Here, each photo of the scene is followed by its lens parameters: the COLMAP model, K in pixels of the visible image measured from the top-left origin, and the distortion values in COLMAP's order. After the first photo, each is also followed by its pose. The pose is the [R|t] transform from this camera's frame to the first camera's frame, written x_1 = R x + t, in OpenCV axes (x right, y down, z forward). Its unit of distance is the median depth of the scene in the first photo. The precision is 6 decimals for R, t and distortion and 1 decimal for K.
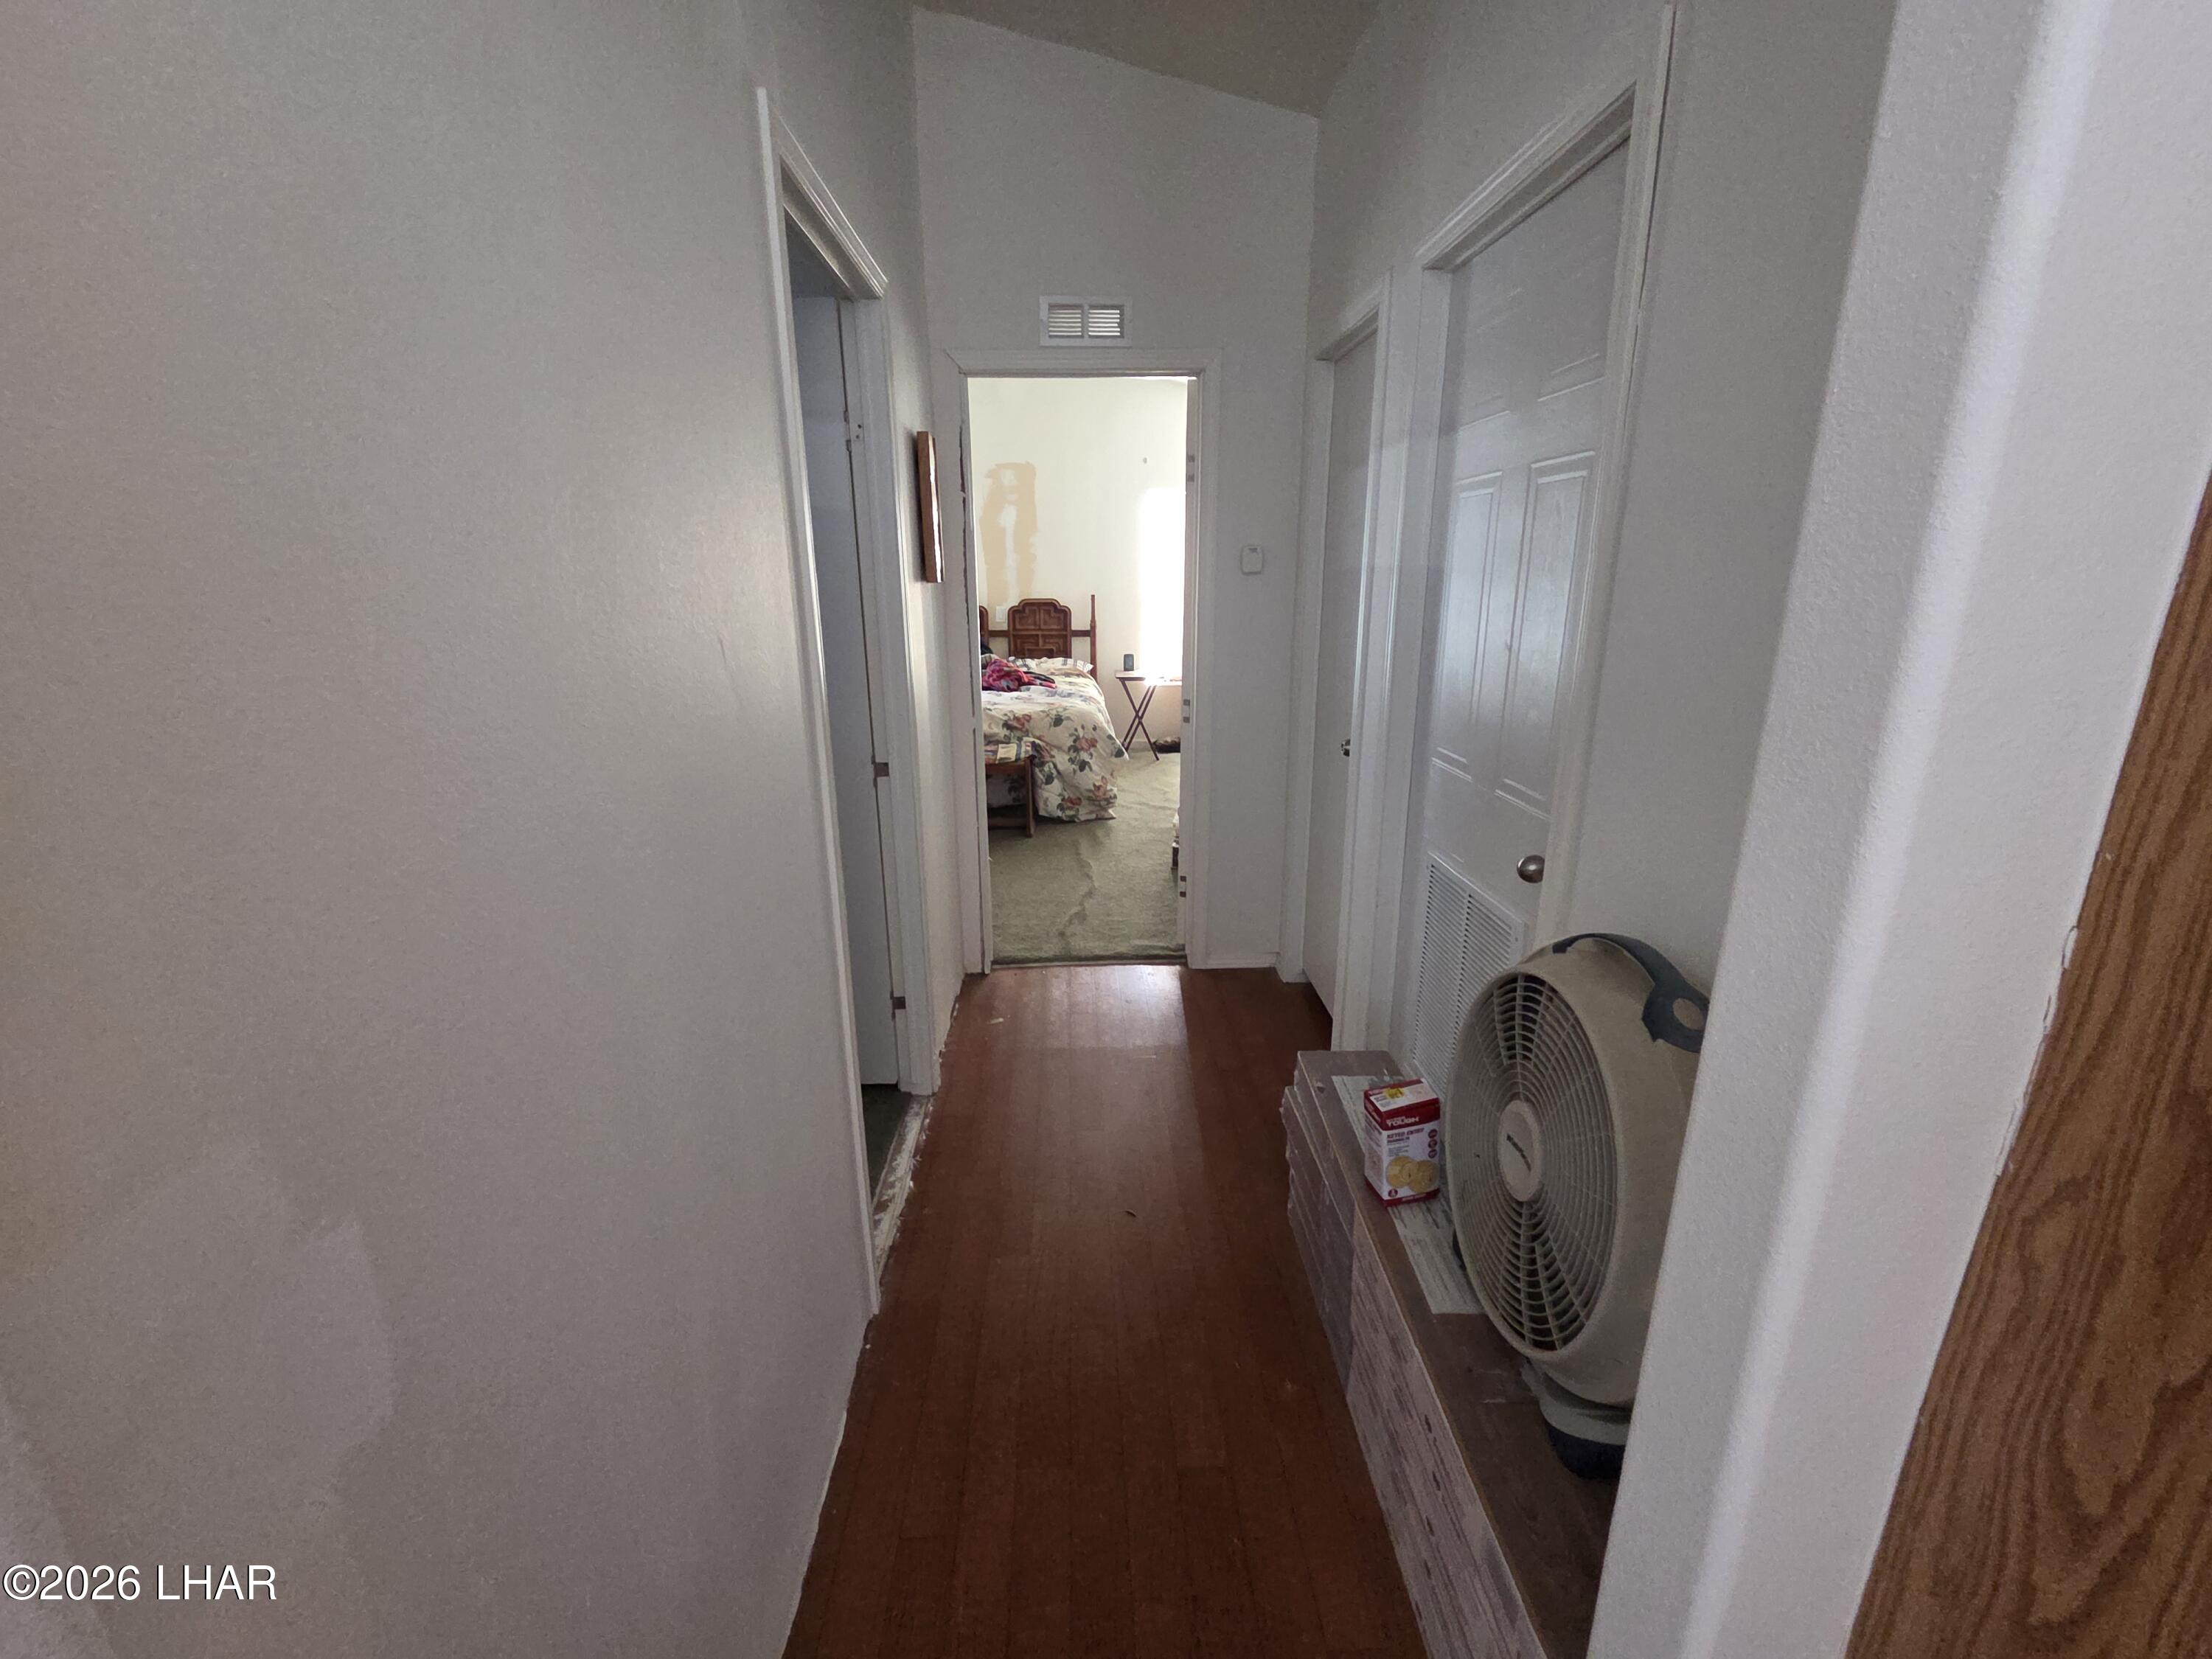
lens RADIAL K [[910.6, 0, 1098.2], [0, 910.6, 819.9], [0, 0, 1]] dist [0.003360, -0.001834]
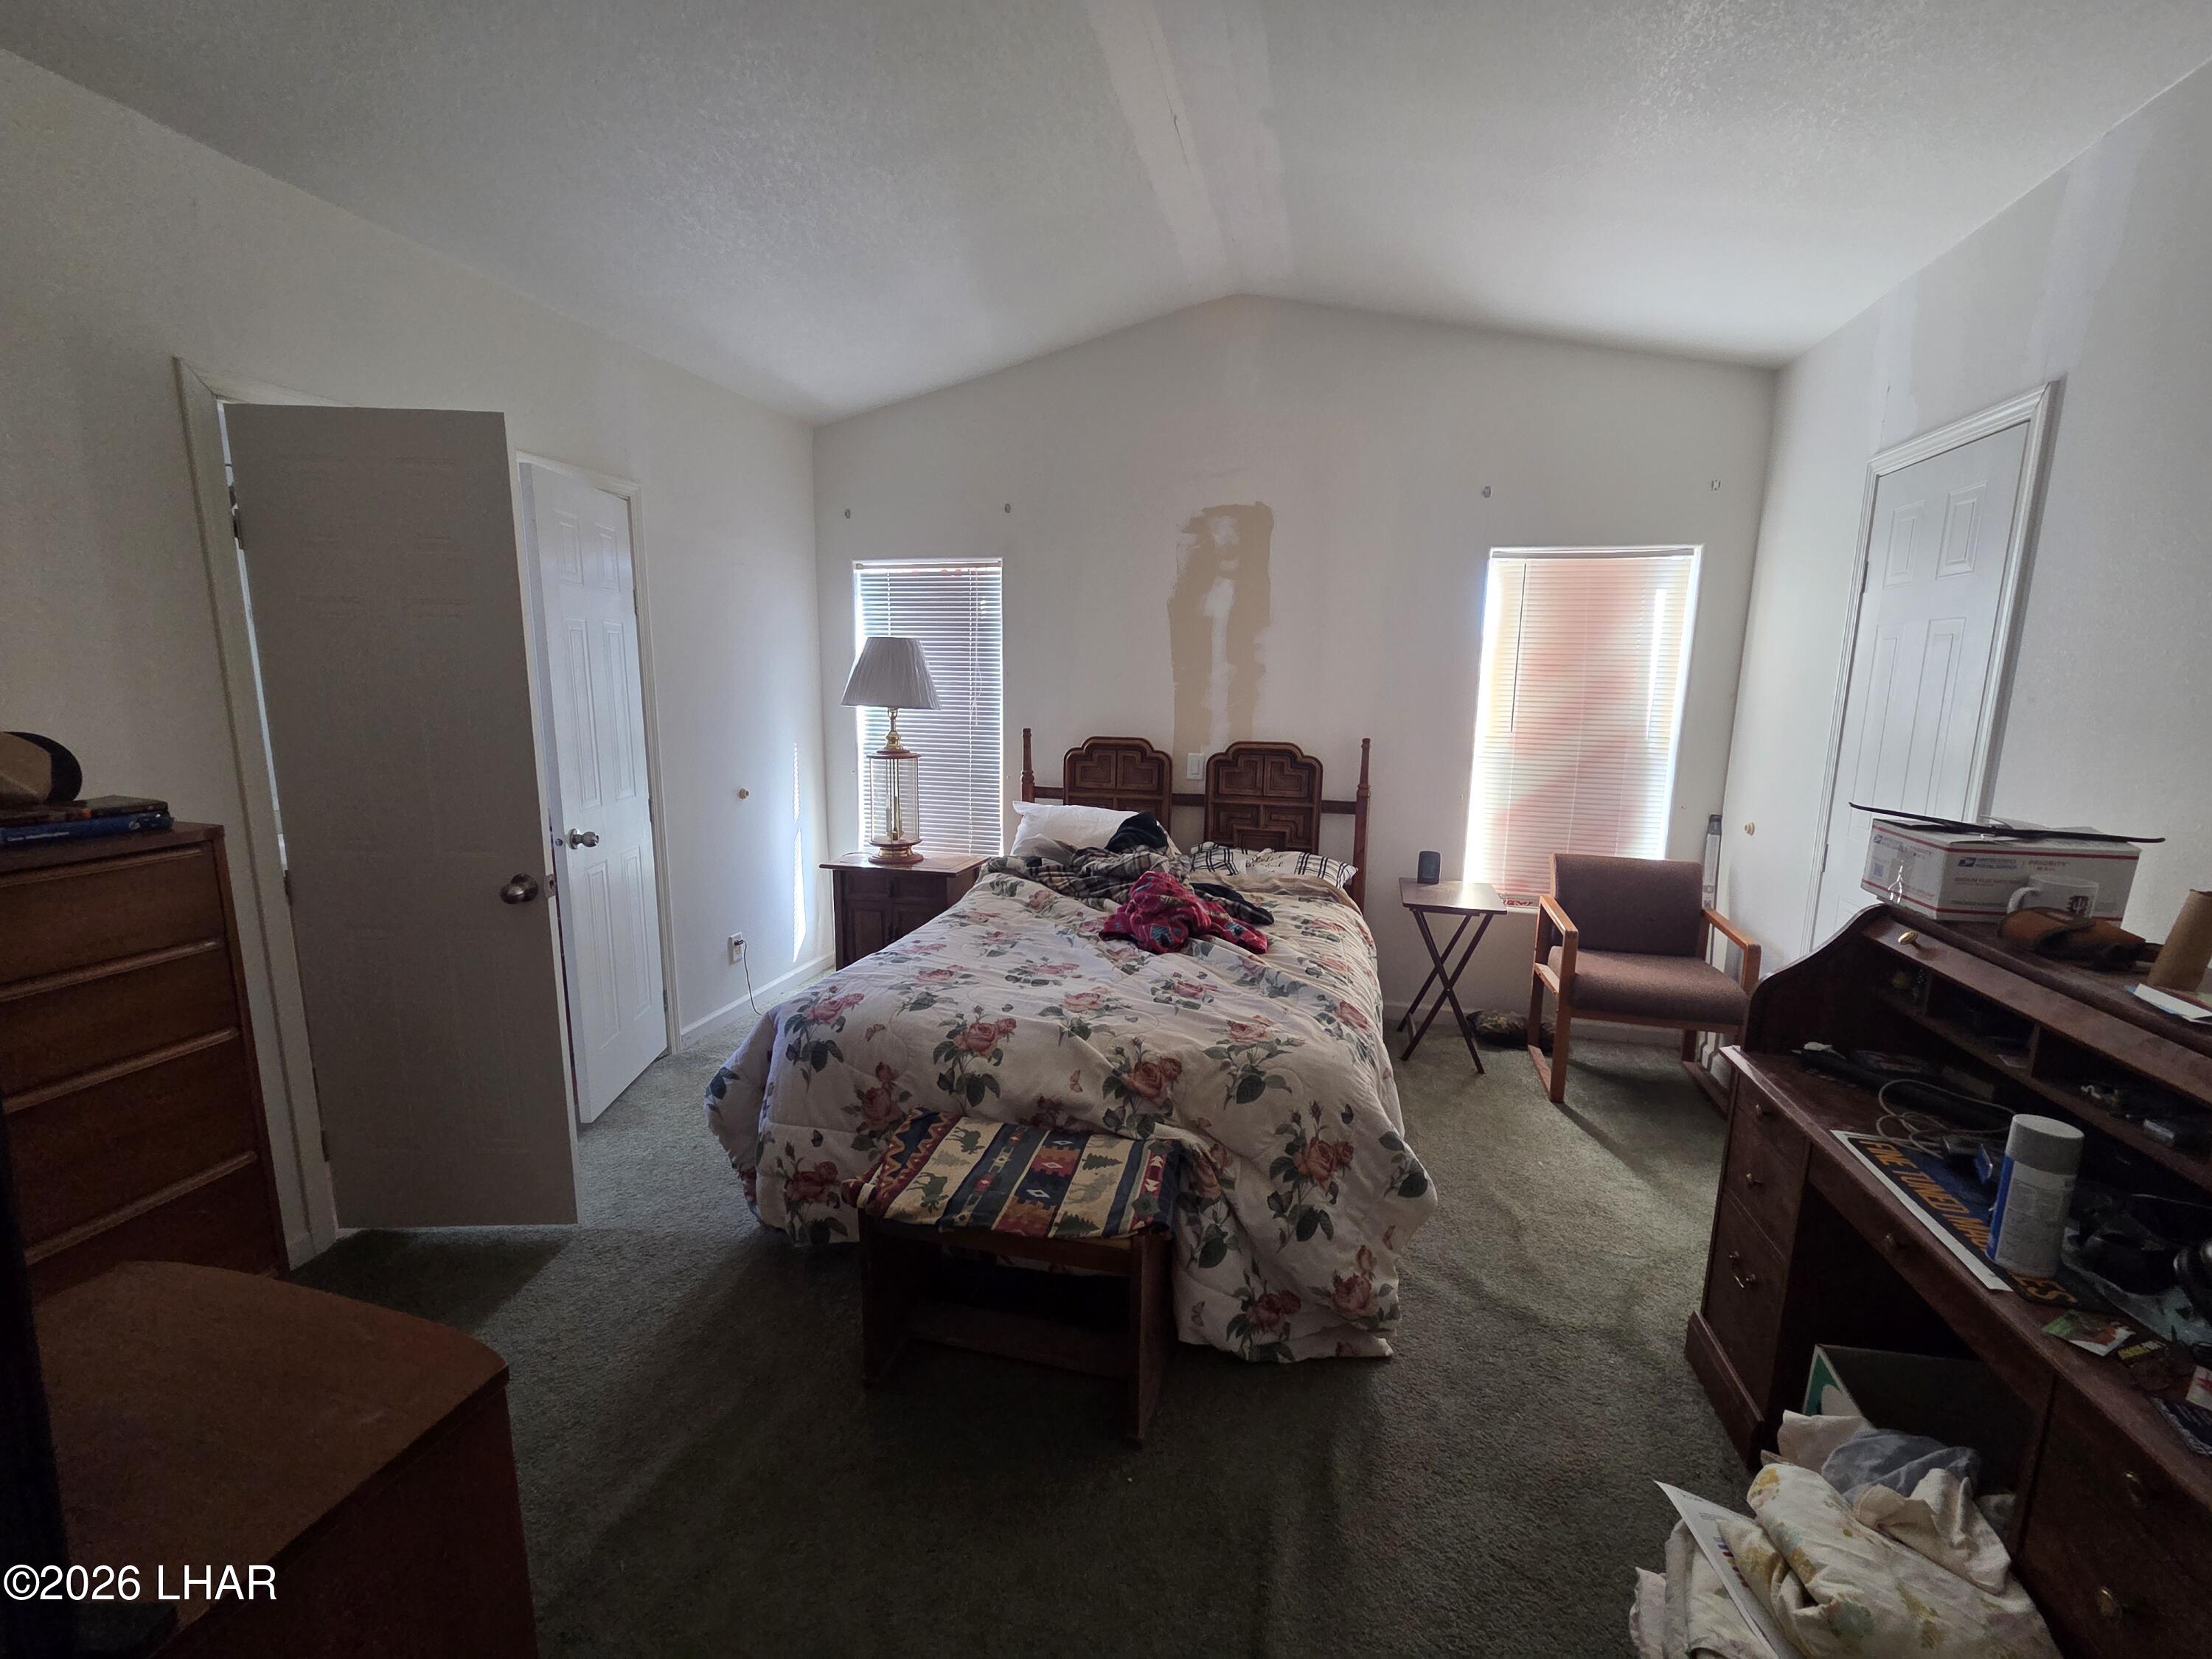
lens RADIAL K [[910.6, 0, 1108.5], [0, 910.6, 830.4], [0, 0, 1]] dist [0.003360, -0.001834]
pose [[0.960963, 0.060876, -0.269895, -0.004117], [-0.089214, 0.991568, -0.093992, -0.154444], [0.261898, 0.114401, 0.958291, 0.538929]]
